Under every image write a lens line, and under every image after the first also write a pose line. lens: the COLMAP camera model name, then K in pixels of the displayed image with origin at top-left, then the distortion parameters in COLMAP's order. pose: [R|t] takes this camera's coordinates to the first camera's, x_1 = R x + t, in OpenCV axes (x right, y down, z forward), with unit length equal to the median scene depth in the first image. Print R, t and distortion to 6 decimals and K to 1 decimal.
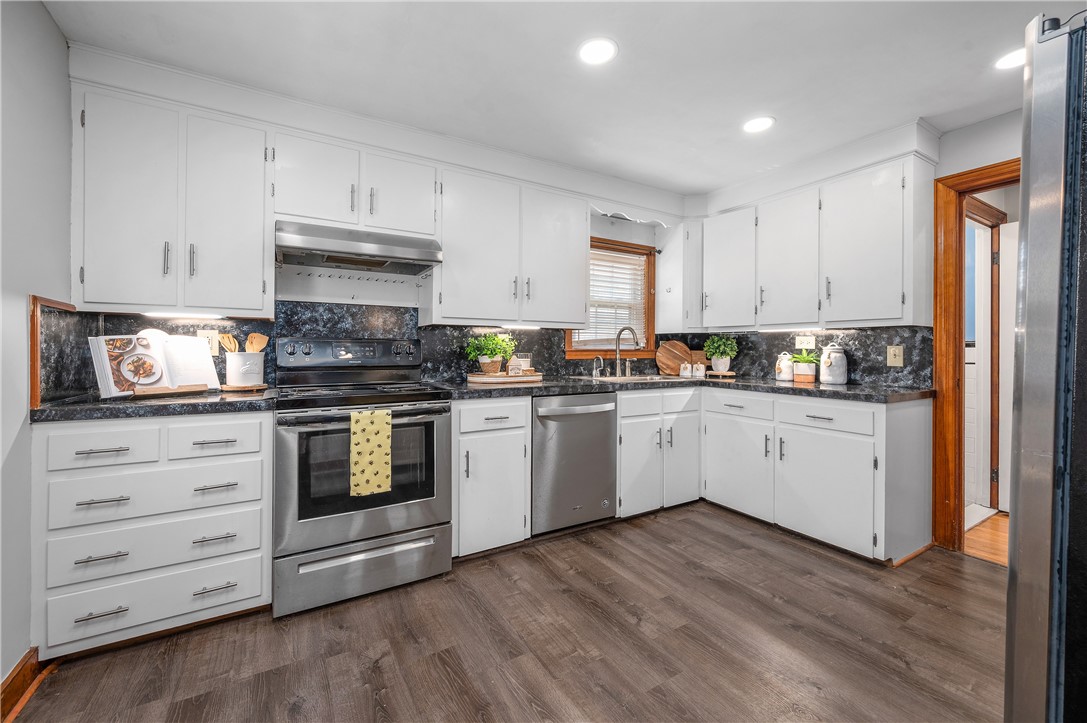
lens RADIAL K [[434.5, 0, 536.2], [0, 434.5, 351.8], [0, 0, 1]] dist [0.000267, -0.000272]
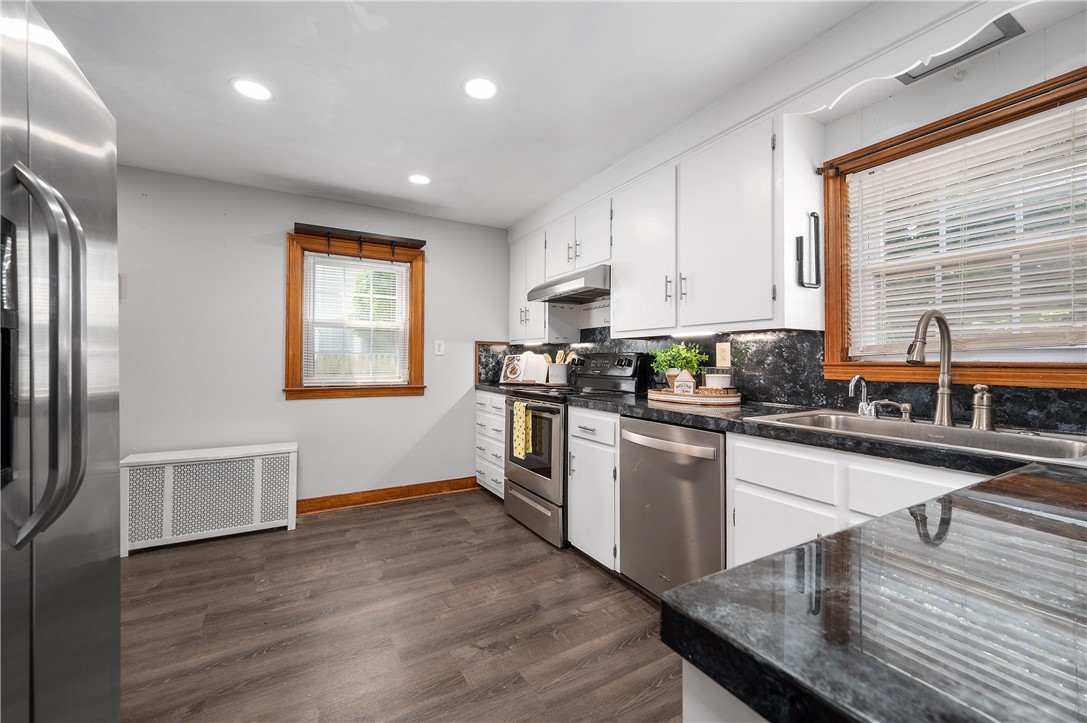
lens RADIAL K [[434.5, 0, 540.3], [0, 434.5, 357.8], [0, 0, 1]] dist [0.000267, -0.000272]
pose [[-0.000574, -0.009659, -0.999953, 1.307198], [-0.009112, 0.999912, -0.009654, -0.005626], [0.999958, 0.009106, -0.000662, 1.237190]]
